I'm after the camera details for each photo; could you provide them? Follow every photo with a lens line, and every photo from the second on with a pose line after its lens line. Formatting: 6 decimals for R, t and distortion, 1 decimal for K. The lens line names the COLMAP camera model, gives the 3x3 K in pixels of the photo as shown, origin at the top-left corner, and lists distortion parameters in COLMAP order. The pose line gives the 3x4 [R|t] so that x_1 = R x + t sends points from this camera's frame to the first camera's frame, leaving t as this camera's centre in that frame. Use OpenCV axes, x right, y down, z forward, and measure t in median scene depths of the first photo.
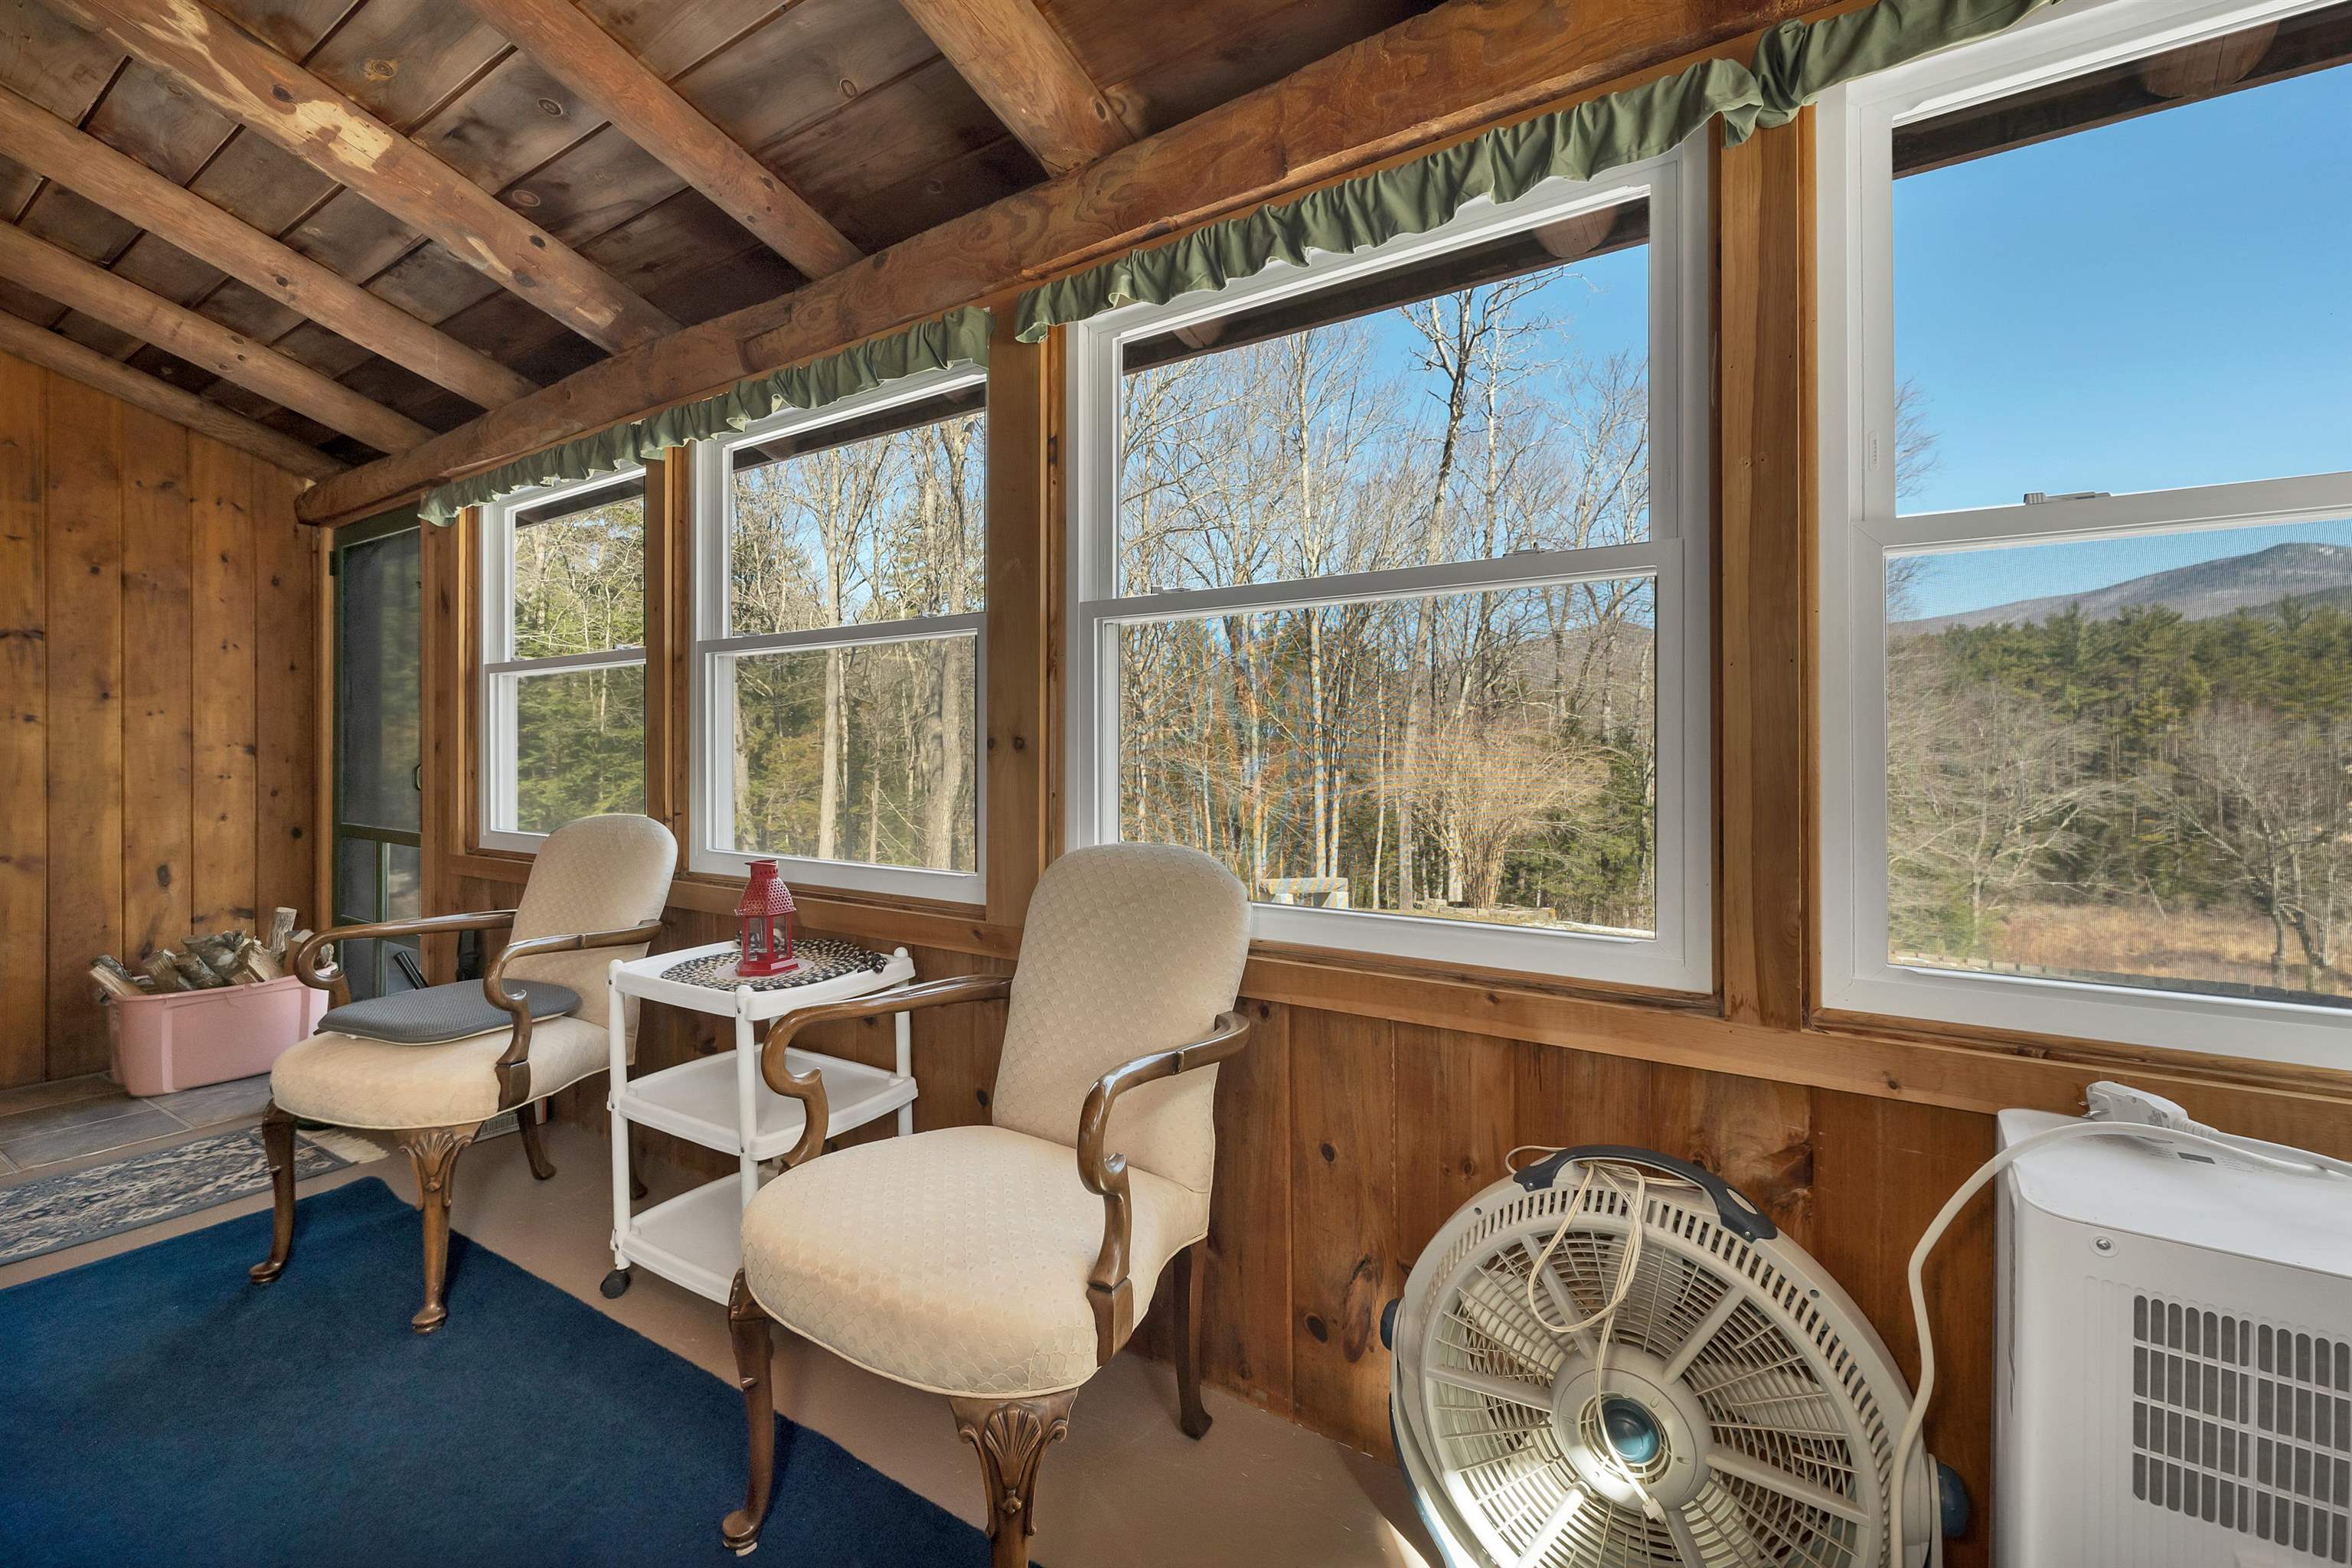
lens RADIAL K [[994.4, 0, 1129.9], [0, 994.4, 749.8], [0, 0, 1]] dist [0.005697, -0.001231]
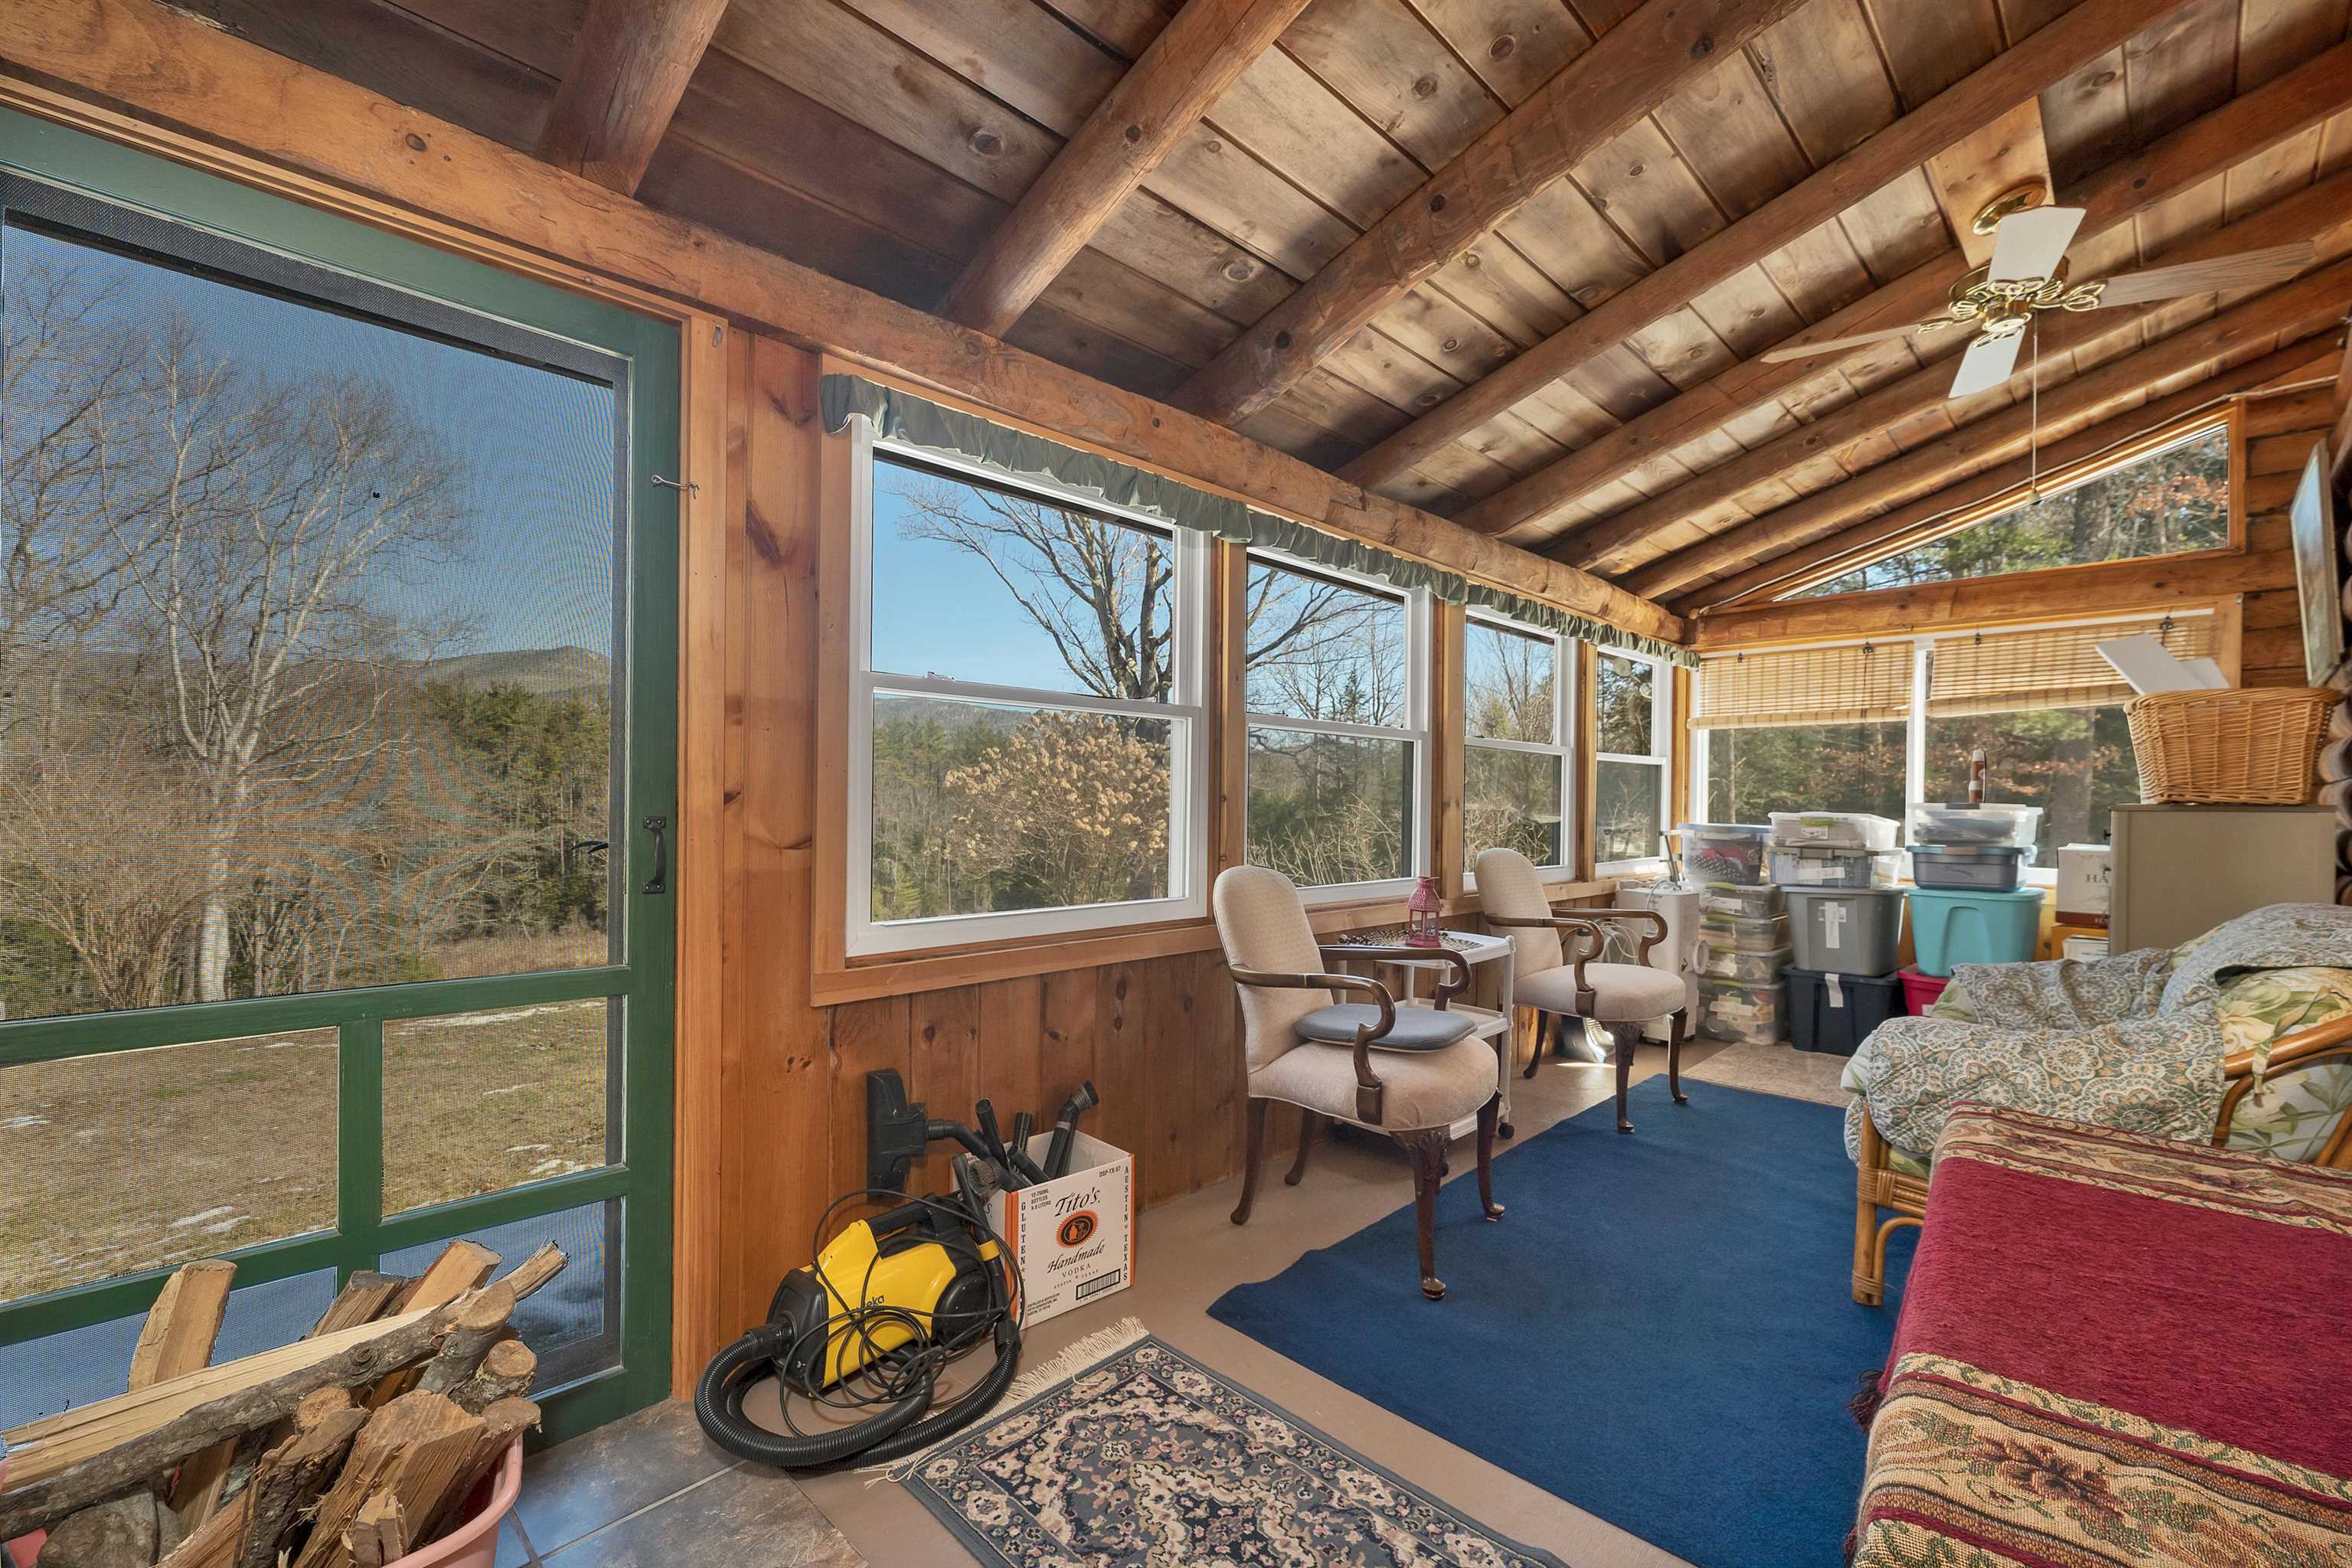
lens RADIAL K [[994.4, 0, 1173.4], [0, 994.4, 801.0], [0, 0, 1]] dist [0.005697, -0.001231]
pose [[0.187389, 0.006162, 0.982266, -1.501250], [-0.003961, 0.999977, -0.005518, 0.003732], [-0.982278, -0.002857, 0.187409, 0.816392]]
